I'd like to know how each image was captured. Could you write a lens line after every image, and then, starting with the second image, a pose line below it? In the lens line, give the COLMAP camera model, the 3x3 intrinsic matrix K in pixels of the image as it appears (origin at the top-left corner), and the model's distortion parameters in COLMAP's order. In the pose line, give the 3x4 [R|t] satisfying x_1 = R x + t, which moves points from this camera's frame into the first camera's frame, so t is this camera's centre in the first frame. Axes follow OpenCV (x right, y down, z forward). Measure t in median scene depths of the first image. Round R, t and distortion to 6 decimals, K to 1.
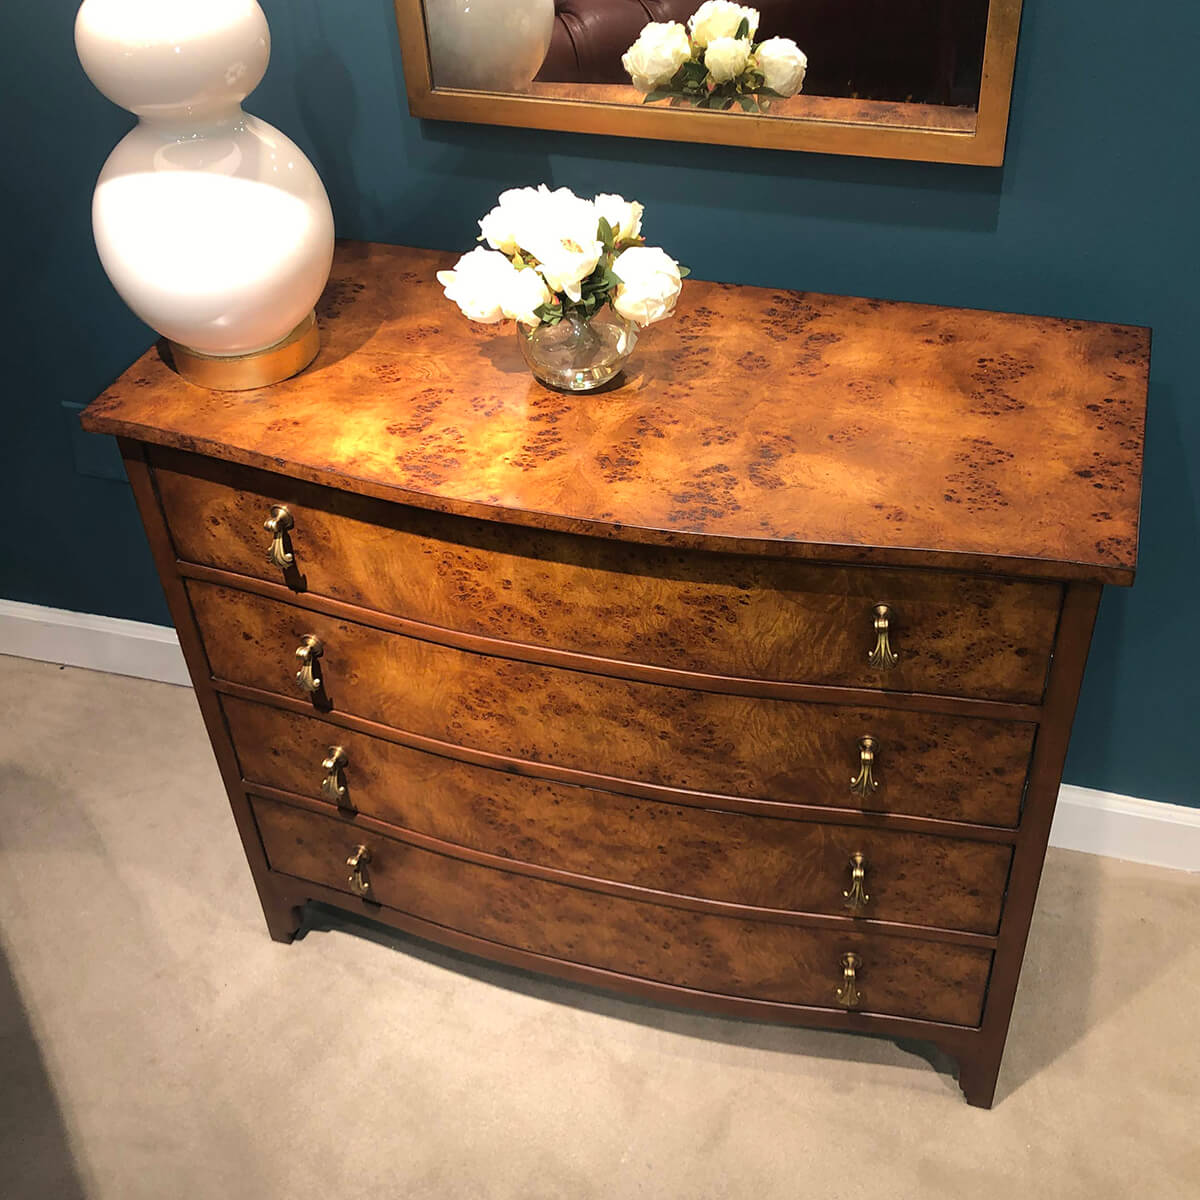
lens RADIAL K [[1446.4, 0, 657.5], [0, 1446.4, 598.2], [0, 0, 1]] dist [0.160062, -0.358747]
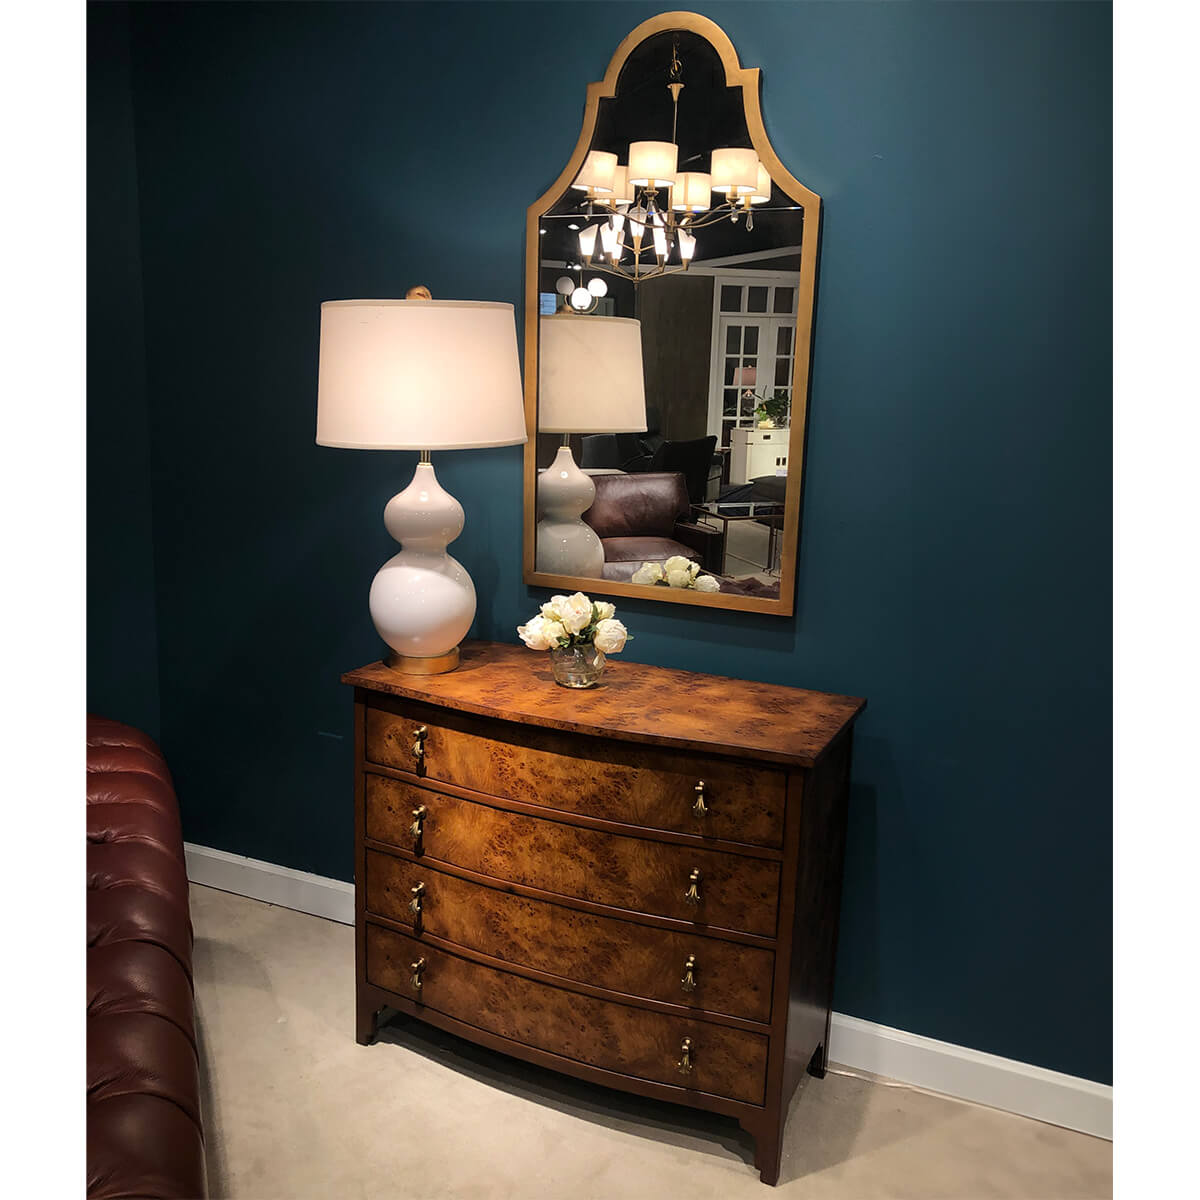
lens RADIAL K [[1103.8, 0, 586.7], [0, 1103.8, 599.7], [0, 0, 1]] dist [0.104635, -0.133370]
pose [[0.984508, 0.091696, -0.149452, 0.181581], [-0.150499, 0.879265, -0.451933, 0.442839], [0.089967, 0.467424, 0.879443, -0.422662]]
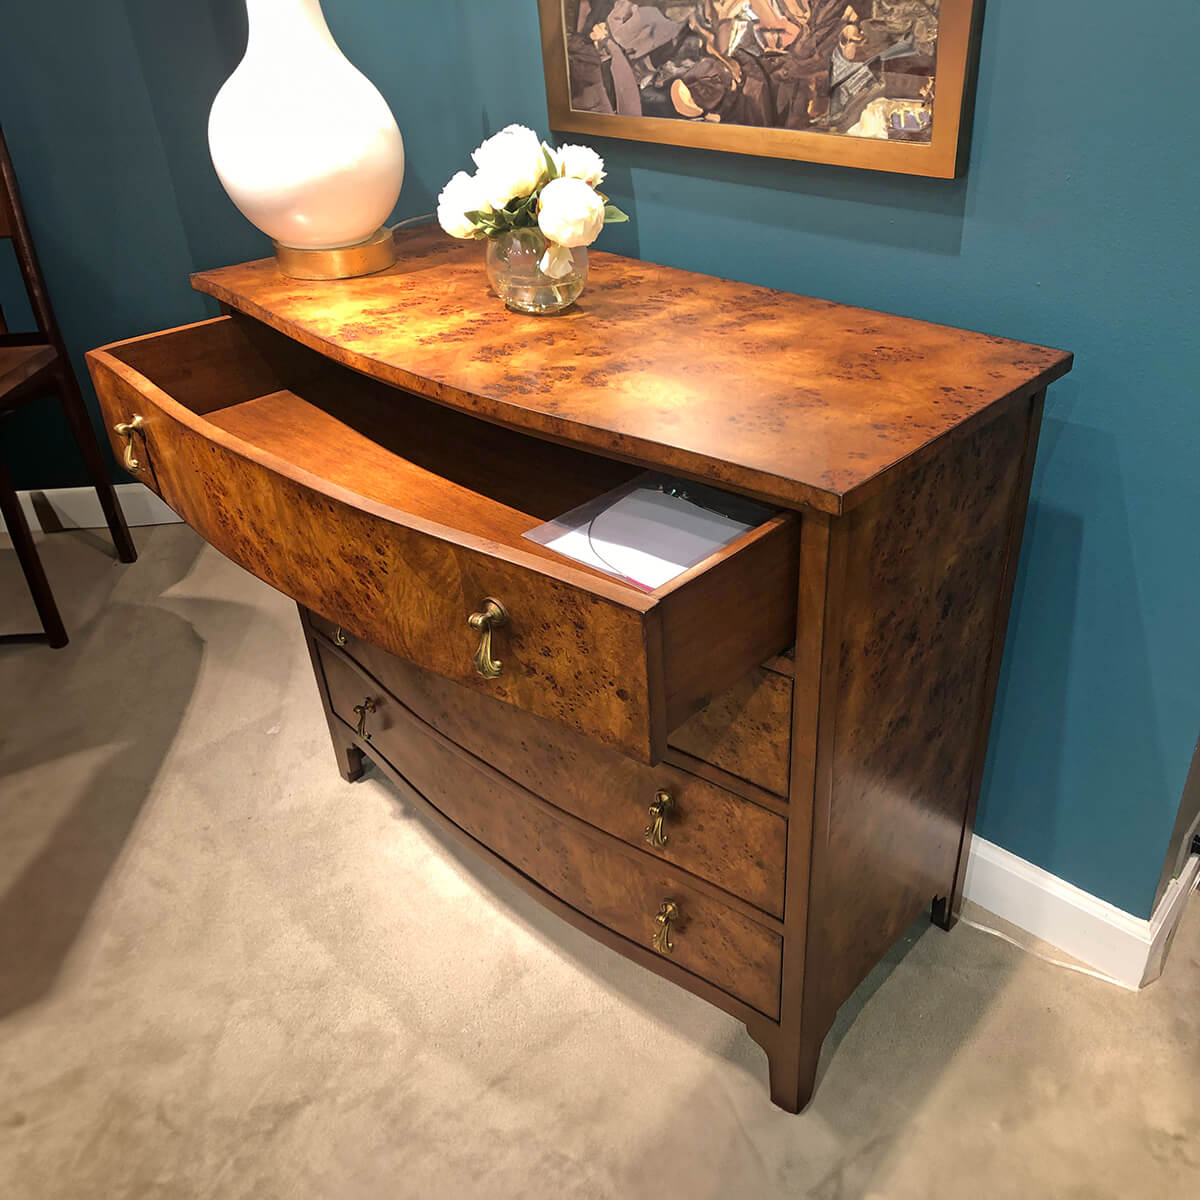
lens RADIAL K [[1046.3, 0, 701.0], [0, 1046.3, 582.7], [0, 0, 1]] dist [0.099817, -0.208585]
pose [[0.913048, 0.226670, -0.339063, 0.393845], [-0.270169, 0.958922, -0.086469, 0.094122], [0.305535, 0.170554, 0.936781, 0.295140]]
